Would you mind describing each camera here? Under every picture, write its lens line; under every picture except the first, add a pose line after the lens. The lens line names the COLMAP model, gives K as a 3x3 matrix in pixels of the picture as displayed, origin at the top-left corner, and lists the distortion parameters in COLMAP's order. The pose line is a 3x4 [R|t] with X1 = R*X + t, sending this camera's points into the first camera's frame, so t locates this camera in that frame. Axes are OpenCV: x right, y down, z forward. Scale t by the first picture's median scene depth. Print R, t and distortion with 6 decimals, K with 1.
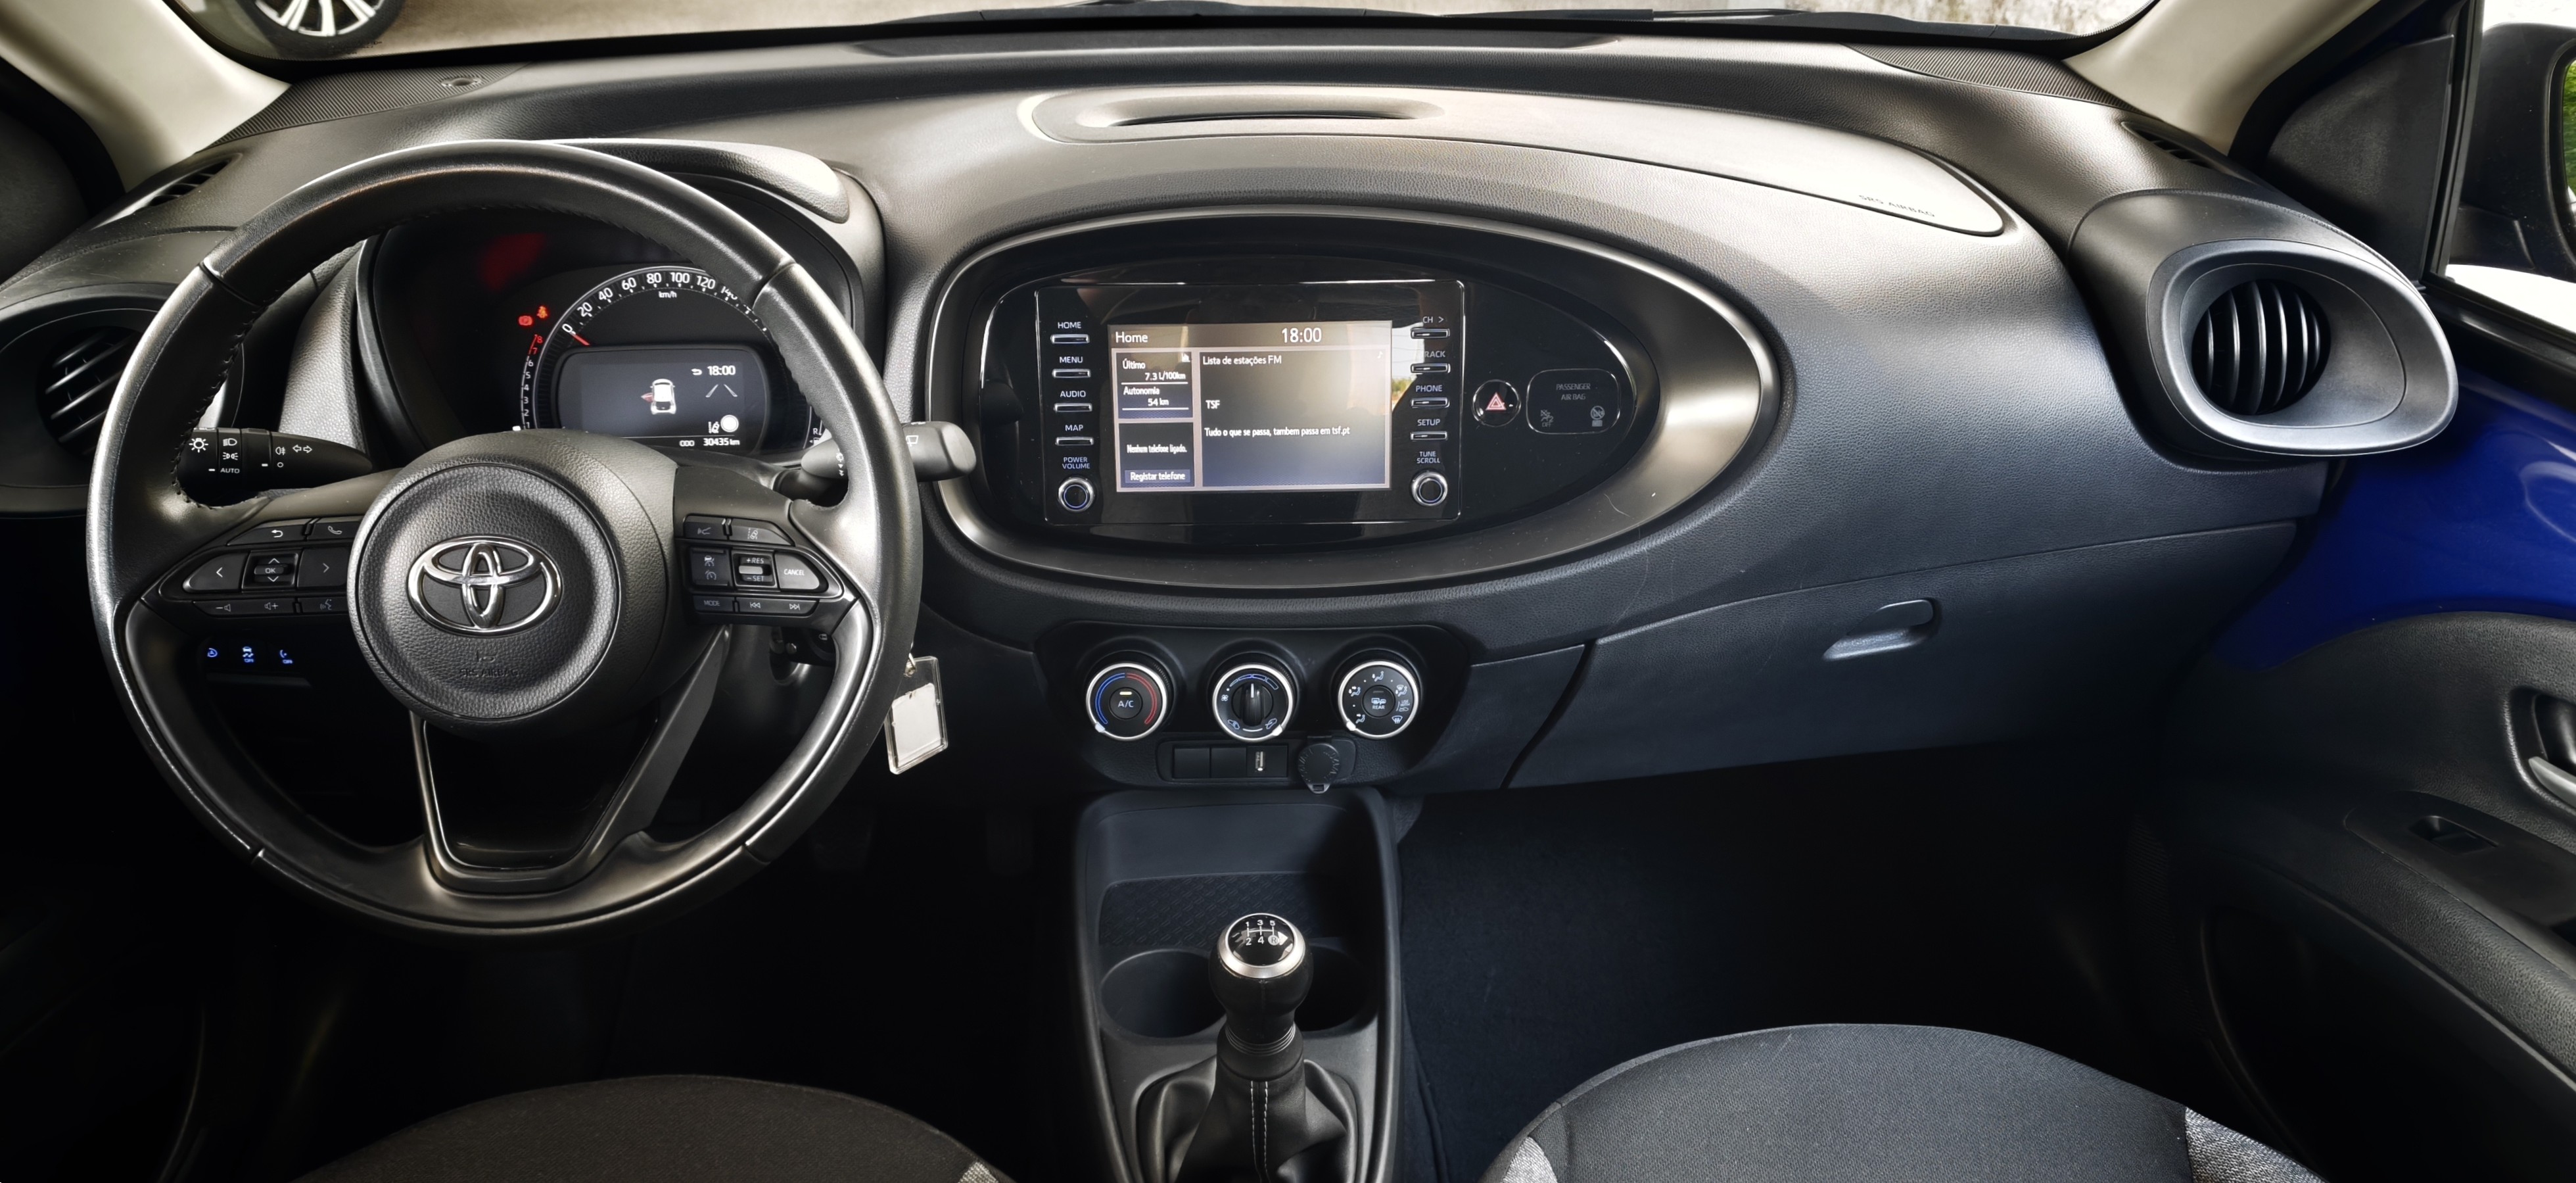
lens RADIAL K [[1843.2, 0, 1345.4], [0, 1843.2, 596.3], [0, 0, 1]] dist [0.052530, -0.176816]
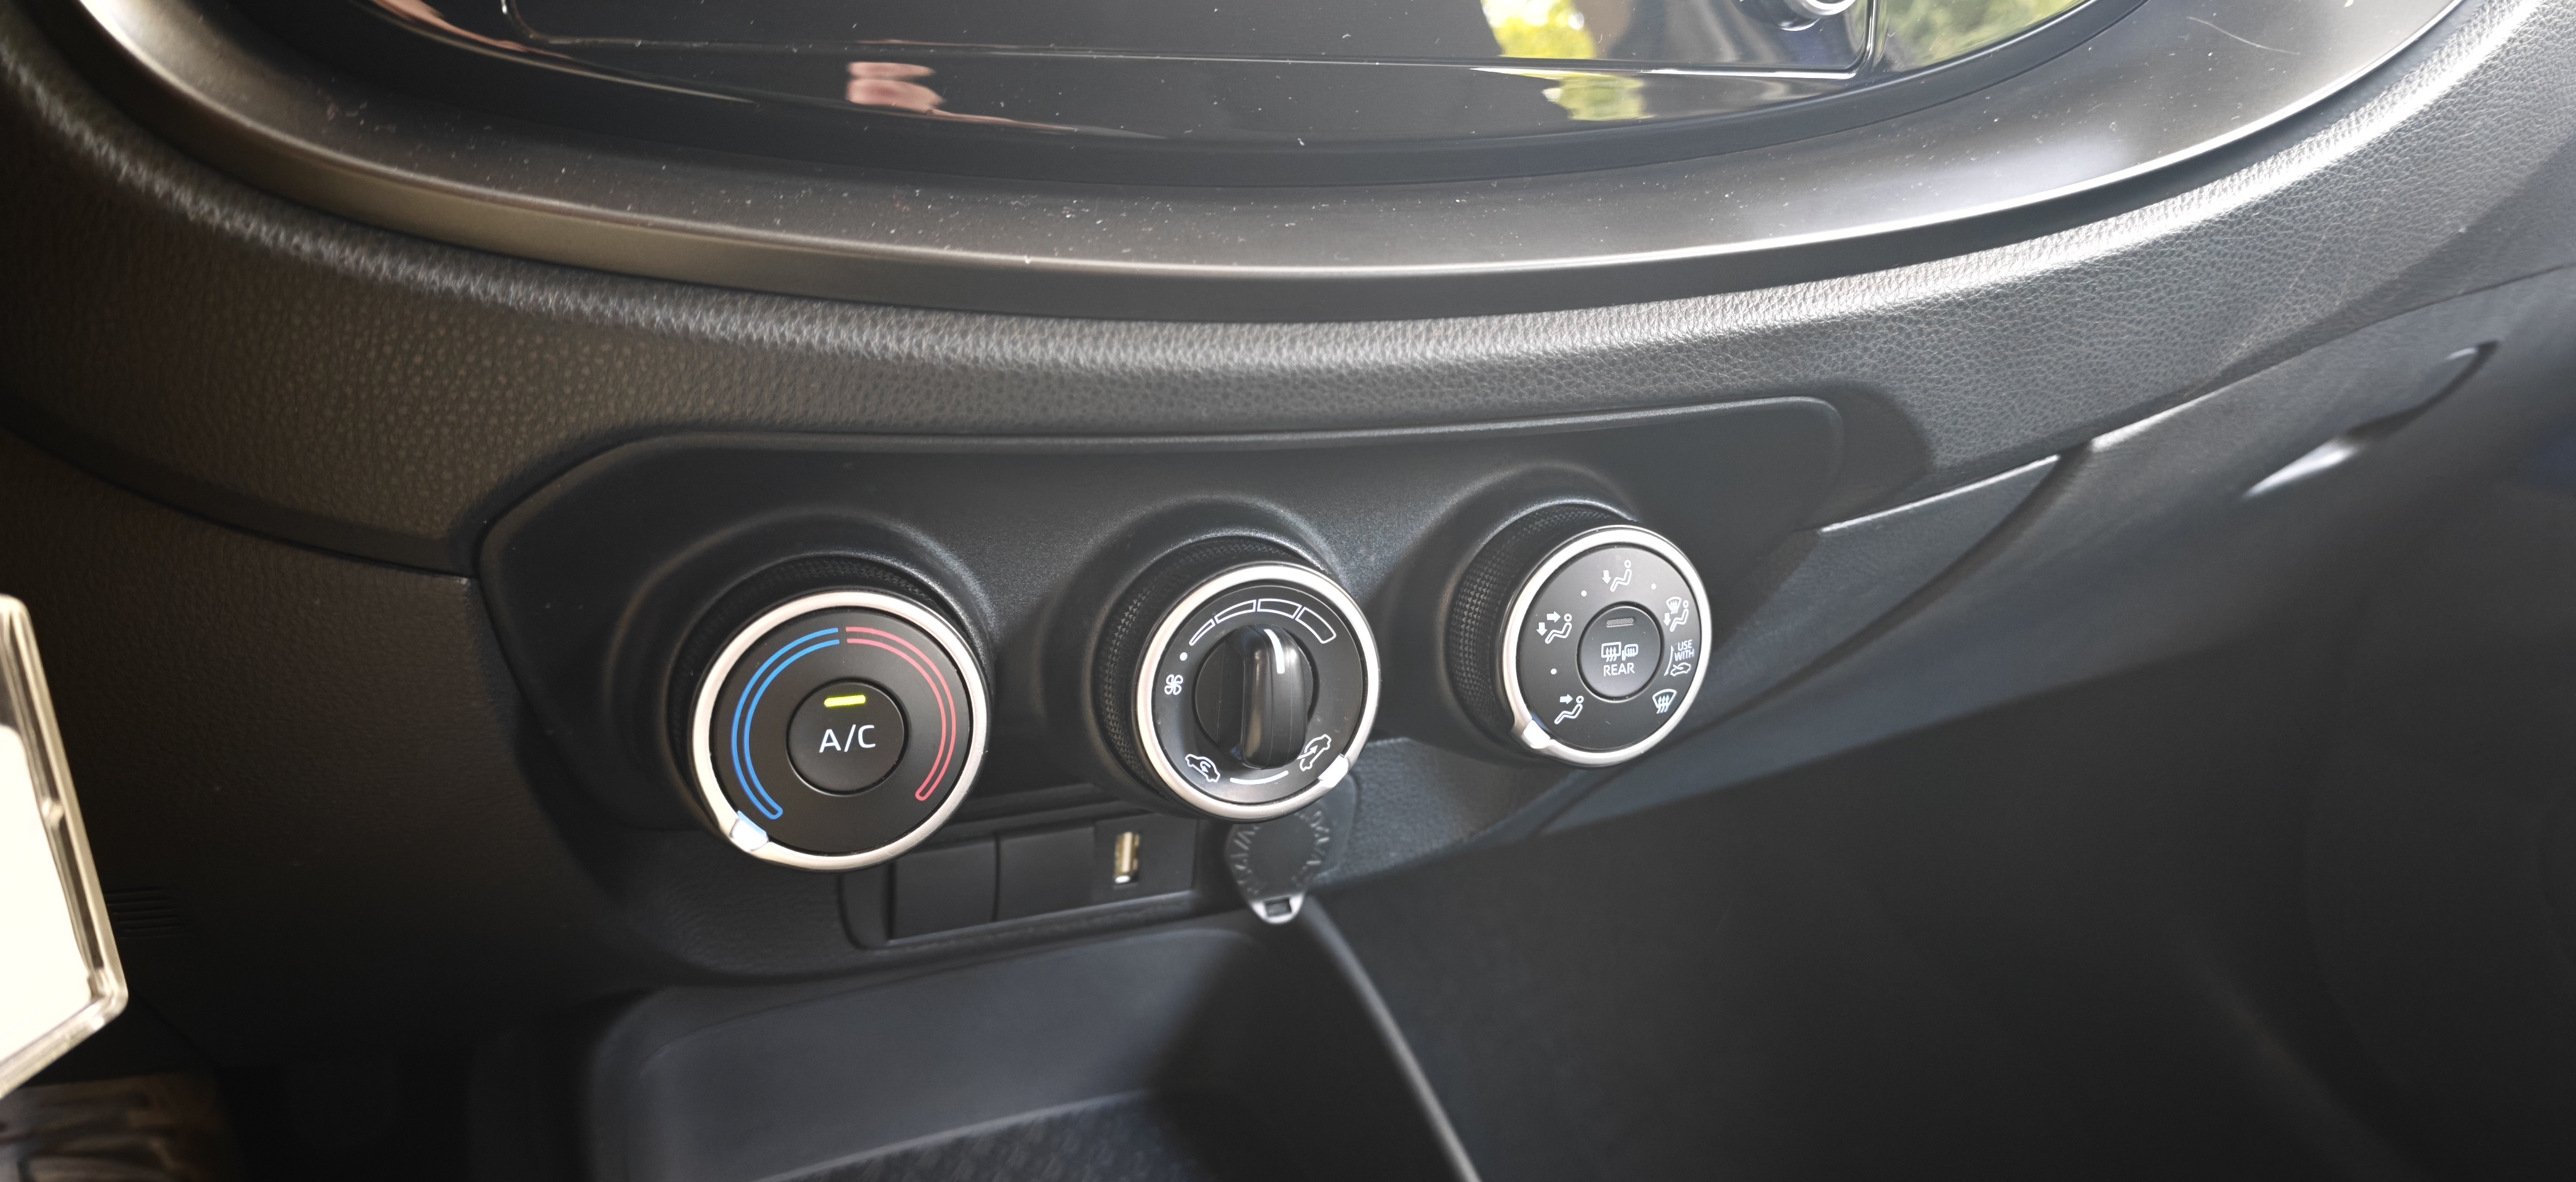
lens RADIAL K [[1811.6, 0, 1249.0], [0, 1811.6, 597.8], [0, 0, 1]] dist [0.008002, 0.000281]
pose [[0.942756, -0.078258, 0.324172, -0.156781], [0.076539, 0.996903, 0.018072, 0.038227], [-0.324582, 0.007774, 0.945826, 0.749916]]
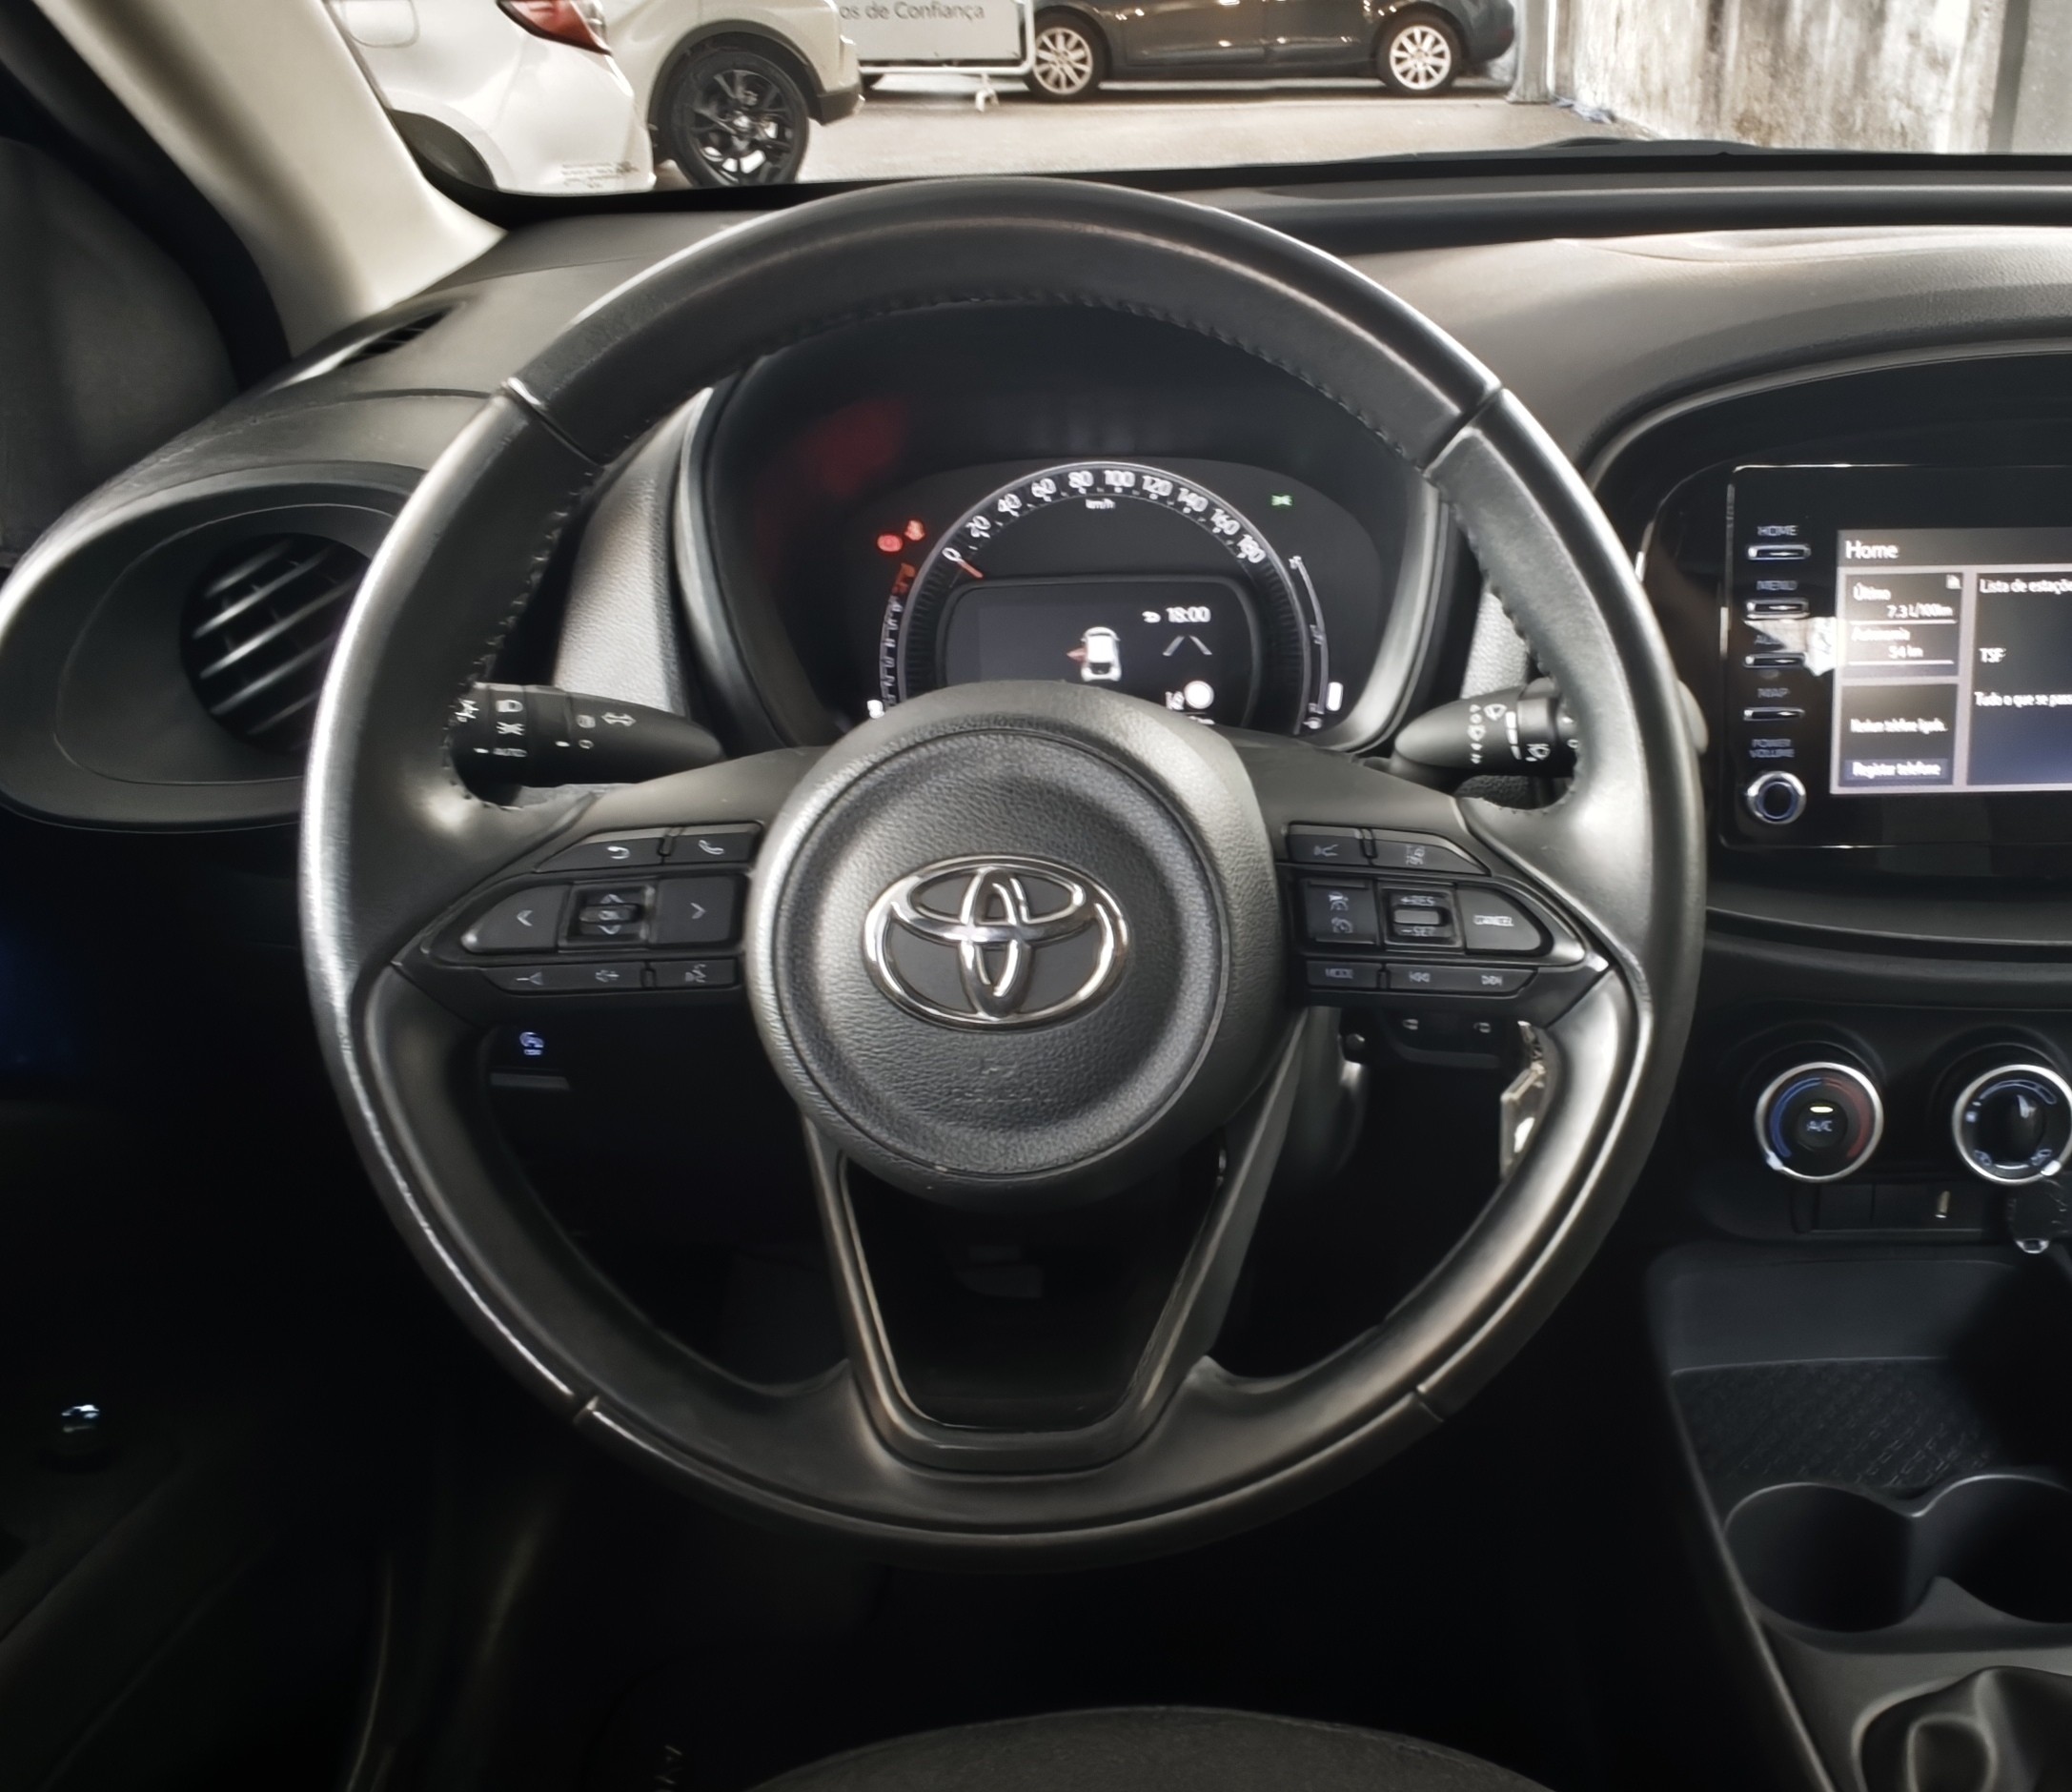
lens RADIAL K [[2002.1, 0, 1342.1], [0, 2002.1, 886.2], [0, 0, 1]] dist [0.014458, -0.211976]
pose [[0.998865, 0.000809, -0.047630, -0.263551], [-0.002207, 0.999568, -0.029320, -0.004190], [0.047585, 0.029391, 0.998435, 0.307836]]
